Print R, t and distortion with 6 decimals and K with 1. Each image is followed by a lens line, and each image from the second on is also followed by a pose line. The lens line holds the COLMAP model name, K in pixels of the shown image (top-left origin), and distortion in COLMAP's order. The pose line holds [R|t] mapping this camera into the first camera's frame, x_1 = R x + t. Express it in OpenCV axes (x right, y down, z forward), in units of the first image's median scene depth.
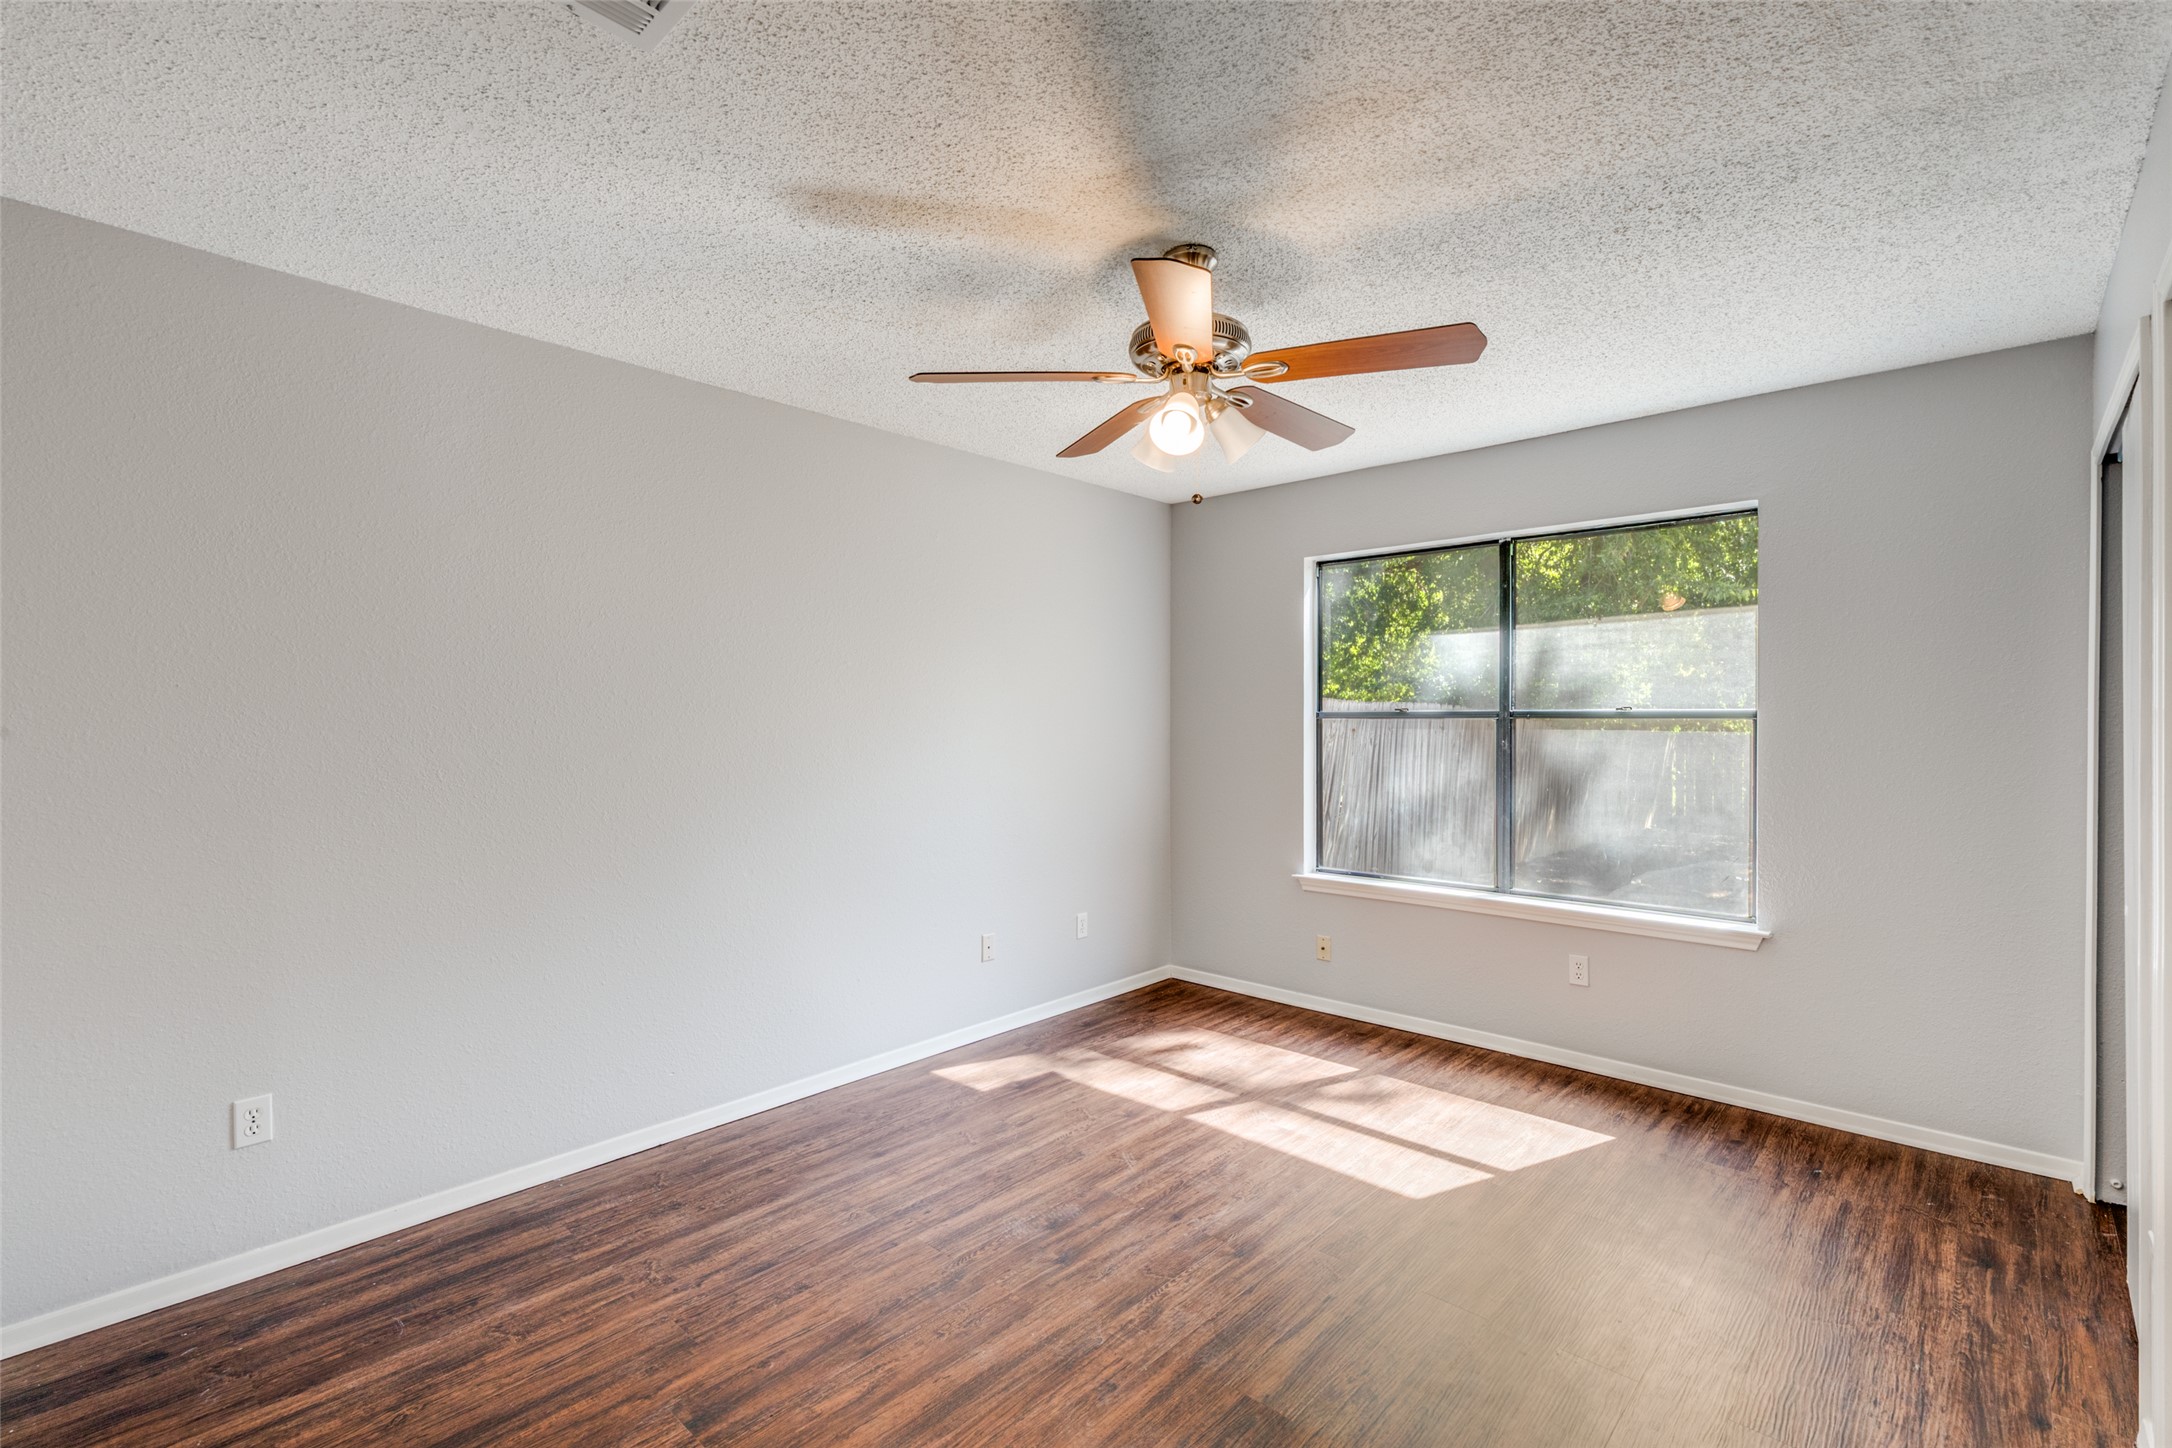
lens RADIAL K [[984.9, 0, 1082.9], [0, 984.9, 719.7], [0, 0, 1]] dist [0.004167, 0.000223]
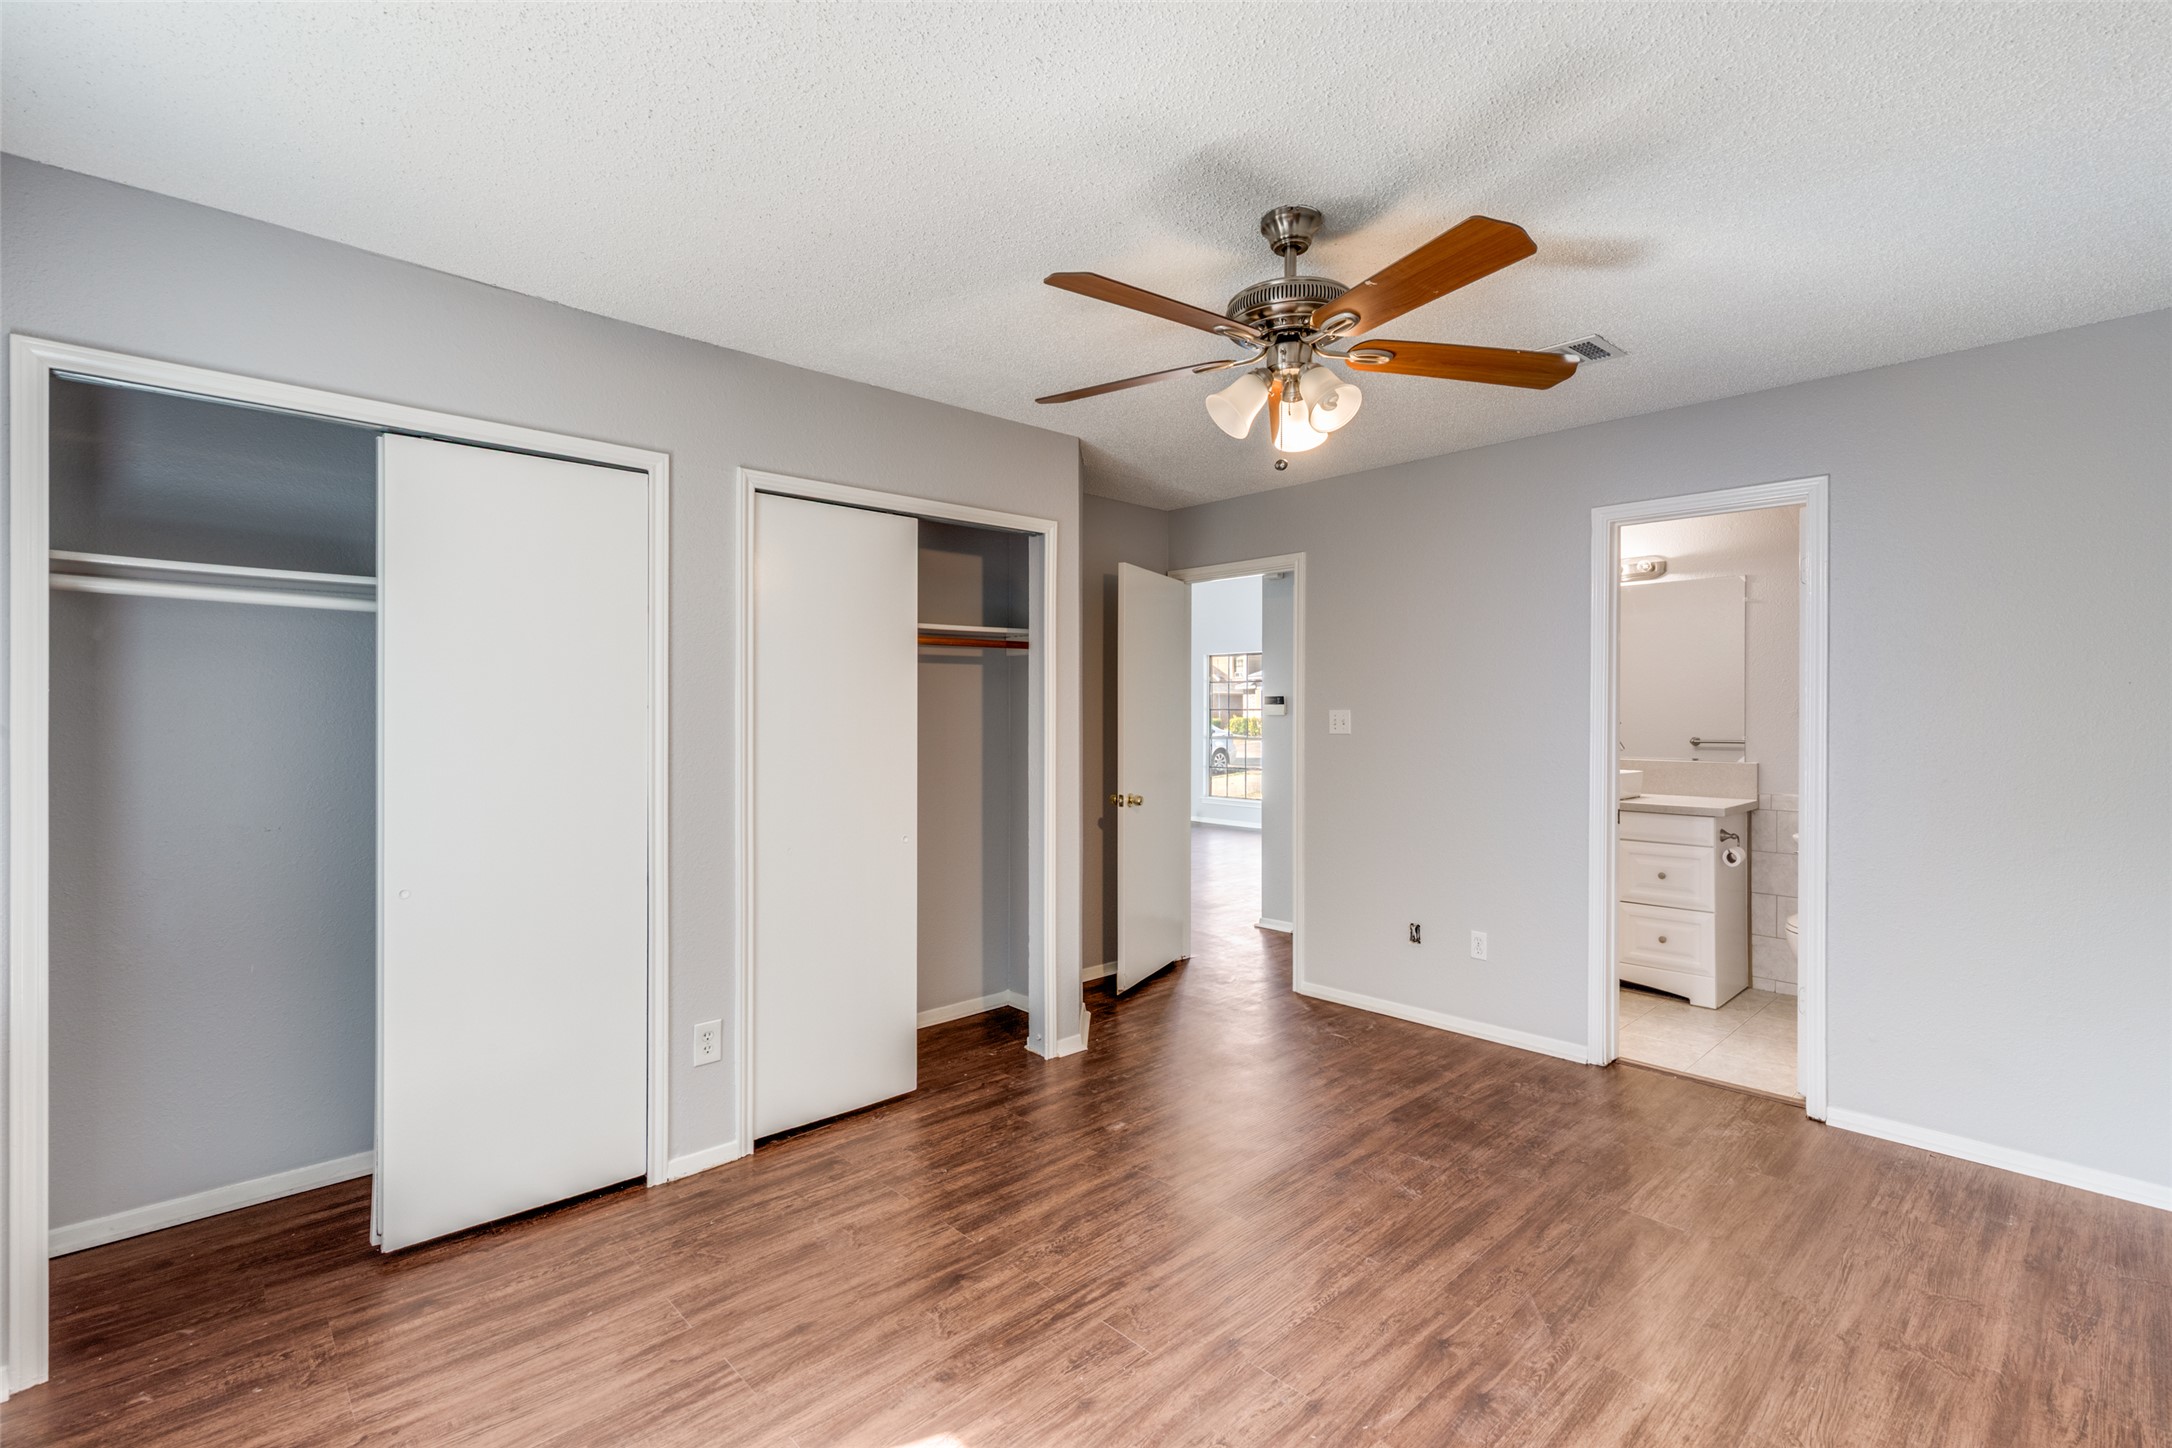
lens RADIAL K [[984.9, 0, 1089.4], [0, 984.9, 715.5], [0, 0, 1]] dist [0.004167, 0.000223]
pose [[-0.997402, 0.001065, 0.072022, 0.228416], [0.001996, 0.999915, 0.012853, -0.010447], [-0.072002, 0.012963, -0.997320, 1.916834]]
